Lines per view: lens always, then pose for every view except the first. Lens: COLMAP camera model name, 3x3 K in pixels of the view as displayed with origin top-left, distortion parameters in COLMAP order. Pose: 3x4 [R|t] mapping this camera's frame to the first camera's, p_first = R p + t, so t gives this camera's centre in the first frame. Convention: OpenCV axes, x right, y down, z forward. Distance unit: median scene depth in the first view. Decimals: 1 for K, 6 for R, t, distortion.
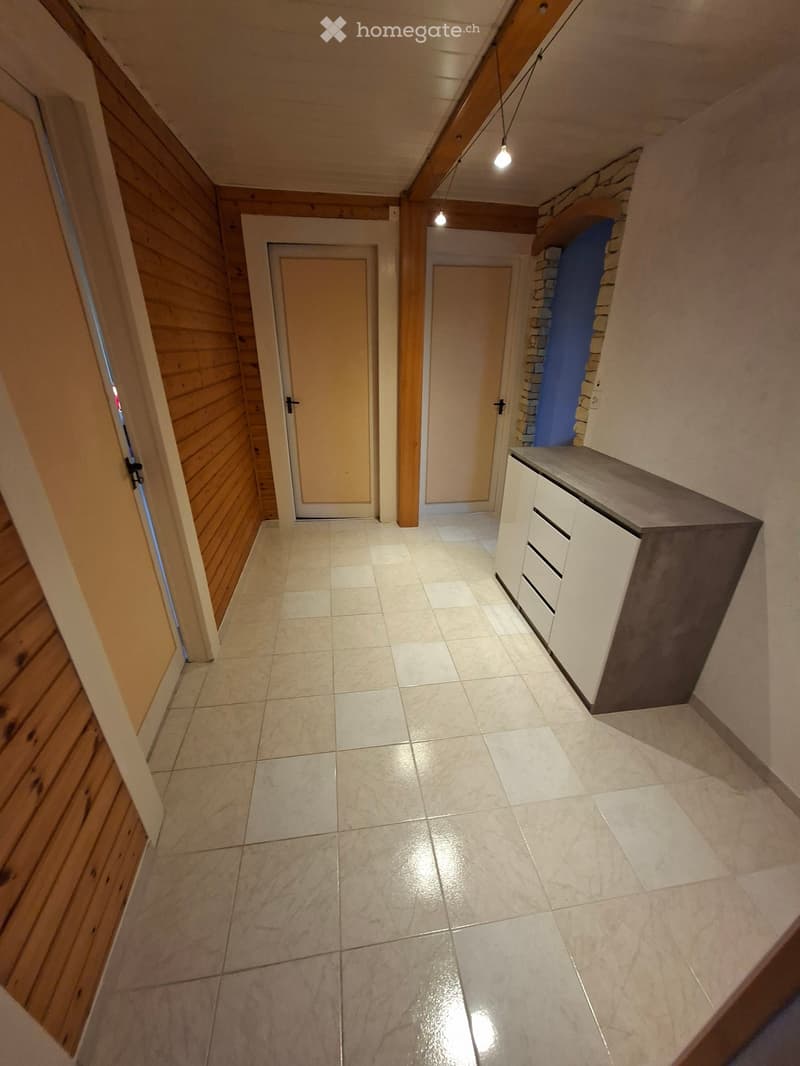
lens RADIAL K [[412.7, 0, 402.2], [0, 412.7, 536.7], [0, 0, 1]] dist [0.000419, 0.000922]
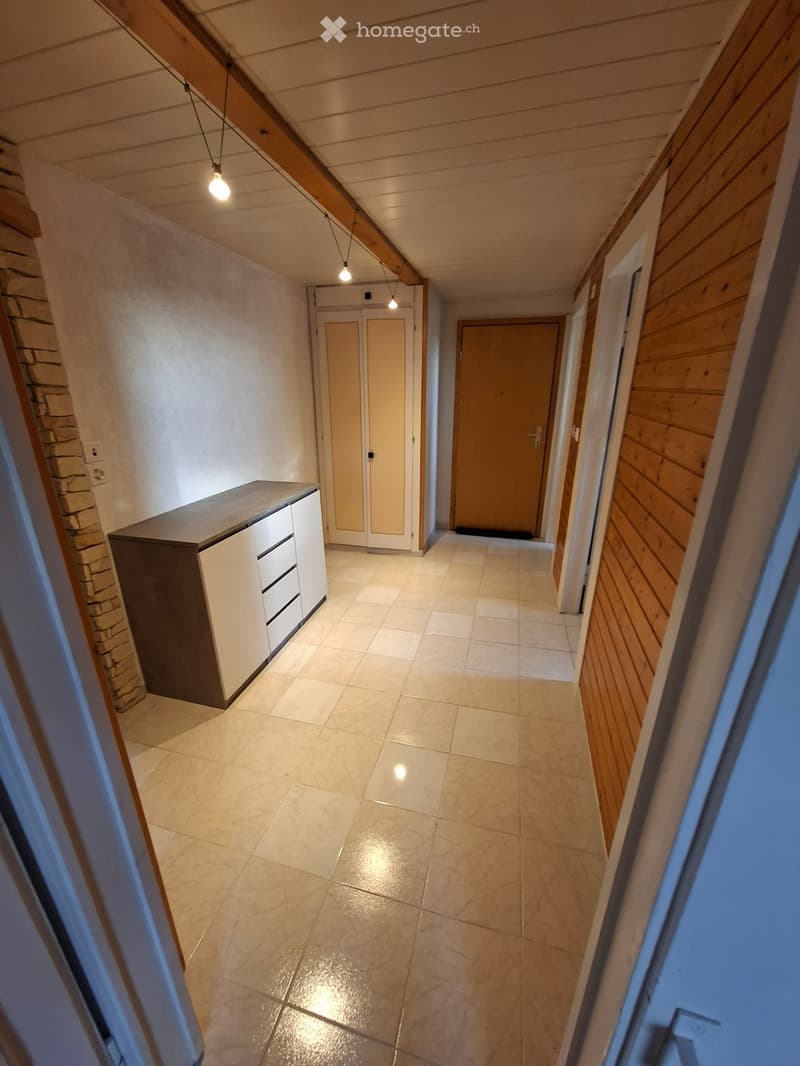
lens RADIAL K [[412.7, 0, 402.8], [0, 412.7, 530.0], [0, 0, 1]] dist [0.000419, 0.000922]
pose [[-0.912933, -0.144634, 0.381622, -0.340895], [0.167222, 0.720422, 0.673075, -0.670398], [-0.372278, 0.678287, -0.633511, 1.340874]]
